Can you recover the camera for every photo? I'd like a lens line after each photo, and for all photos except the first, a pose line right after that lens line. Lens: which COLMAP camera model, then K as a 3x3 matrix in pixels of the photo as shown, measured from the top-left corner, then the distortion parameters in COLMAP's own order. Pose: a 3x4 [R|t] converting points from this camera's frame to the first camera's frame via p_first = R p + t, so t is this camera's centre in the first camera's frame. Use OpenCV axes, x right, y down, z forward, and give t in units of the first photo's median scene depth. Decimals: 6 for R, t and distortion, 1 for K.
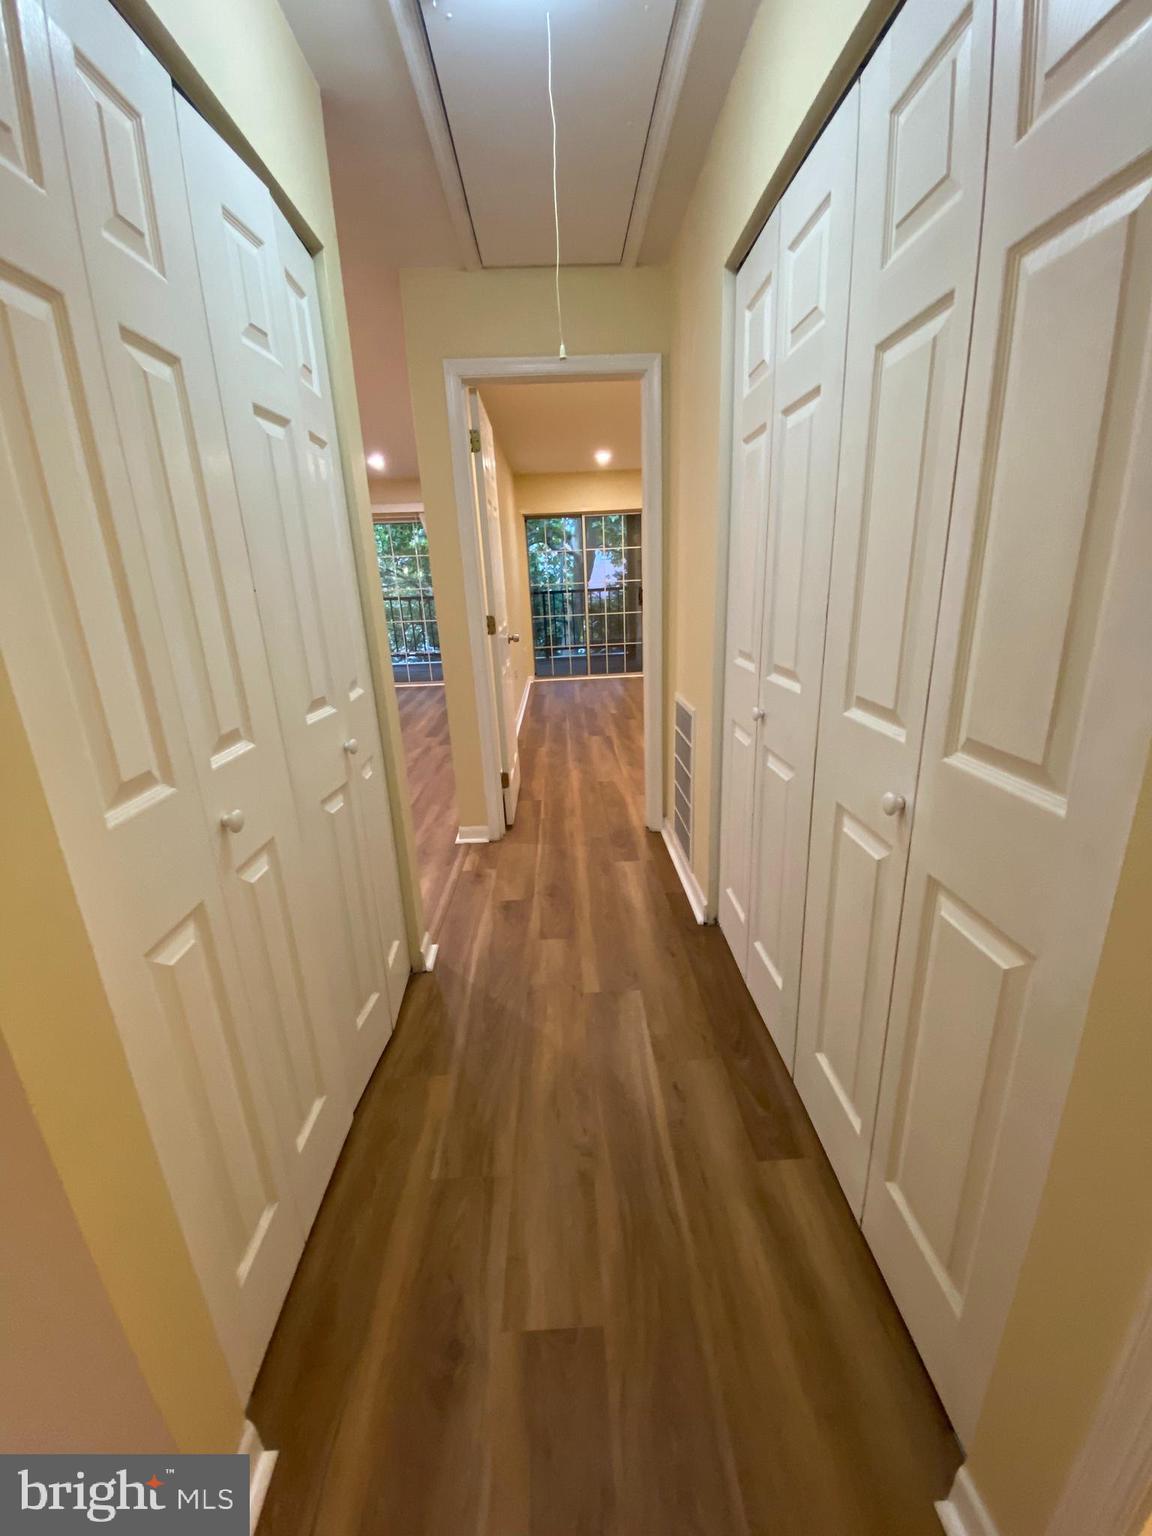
lens RADIAL K [[620.4, 0, 578.4], [0, 620.4, 764.9], [0, 0, 1]] dist [0.026498, -0.021542]
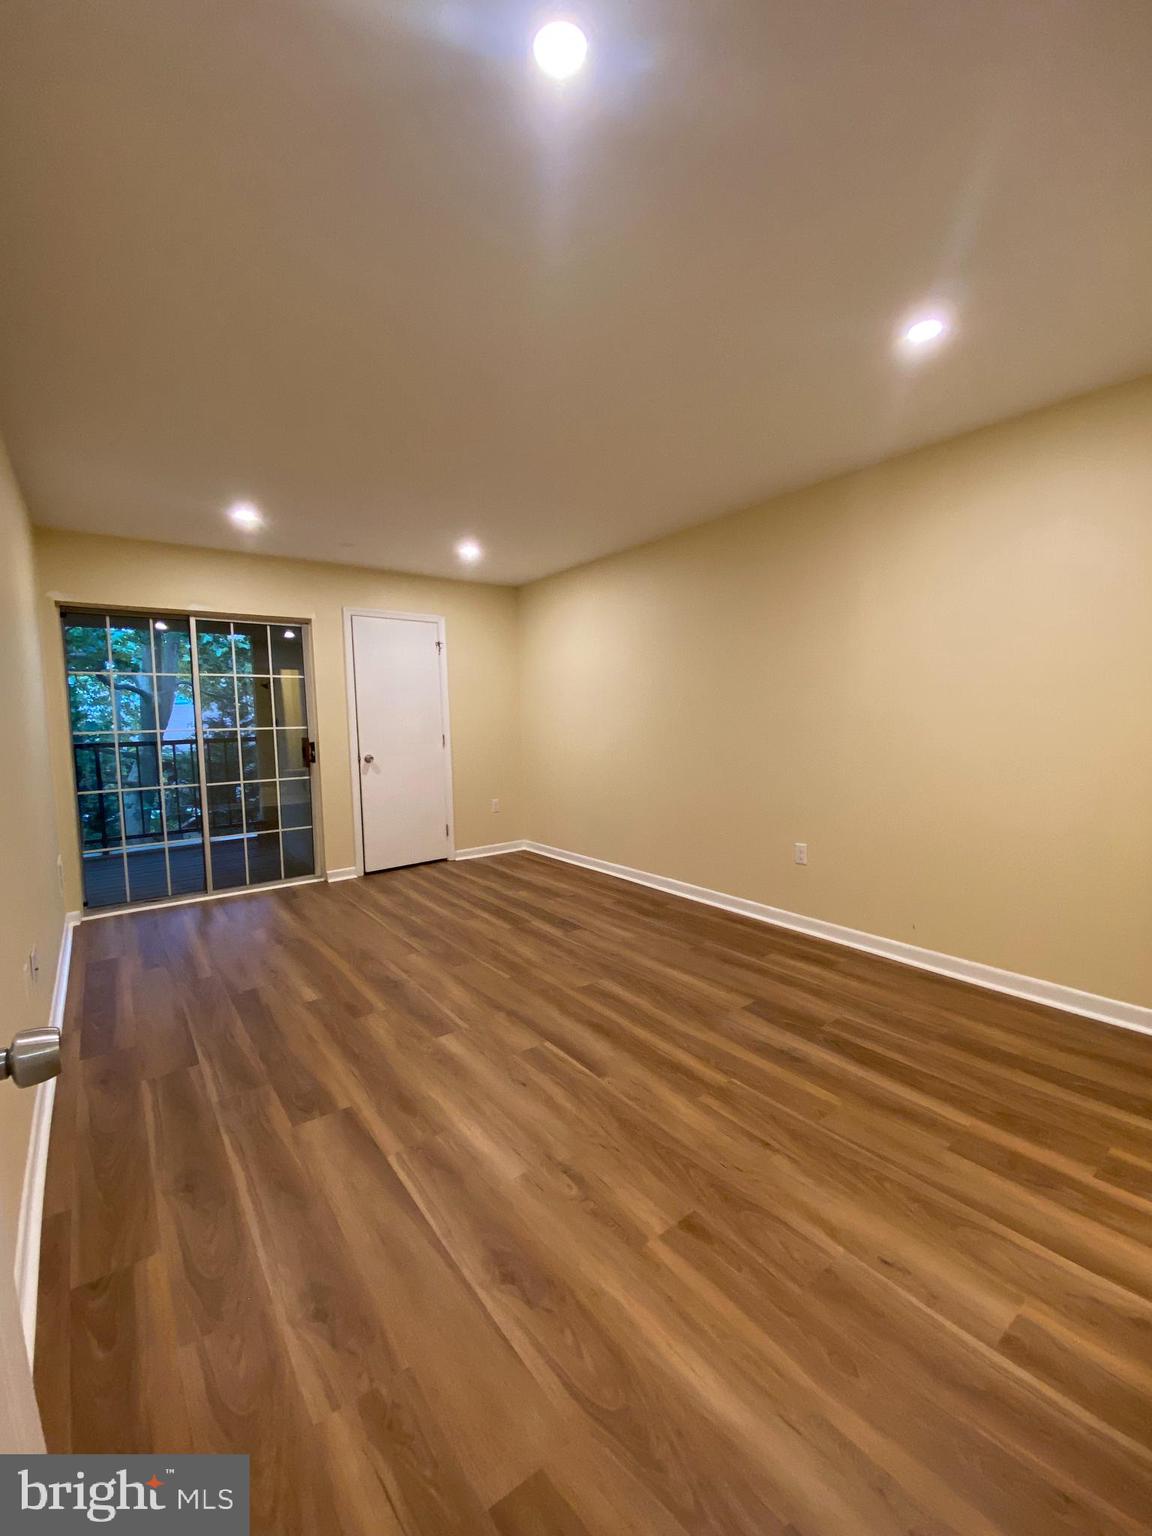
lens RADIAL K [[620.4, 0, 578.4], [0, 620.4, 764.9], [0, 0, 1]] dist [0.026498, -0.021542]
pose [[0.815187, -0.015304, 0.578995, -0.035784], [0.151594, 0.970441, -0.187784, -0.100669], [-0.559007, 0.240851, 0.793412, 0.354412]]
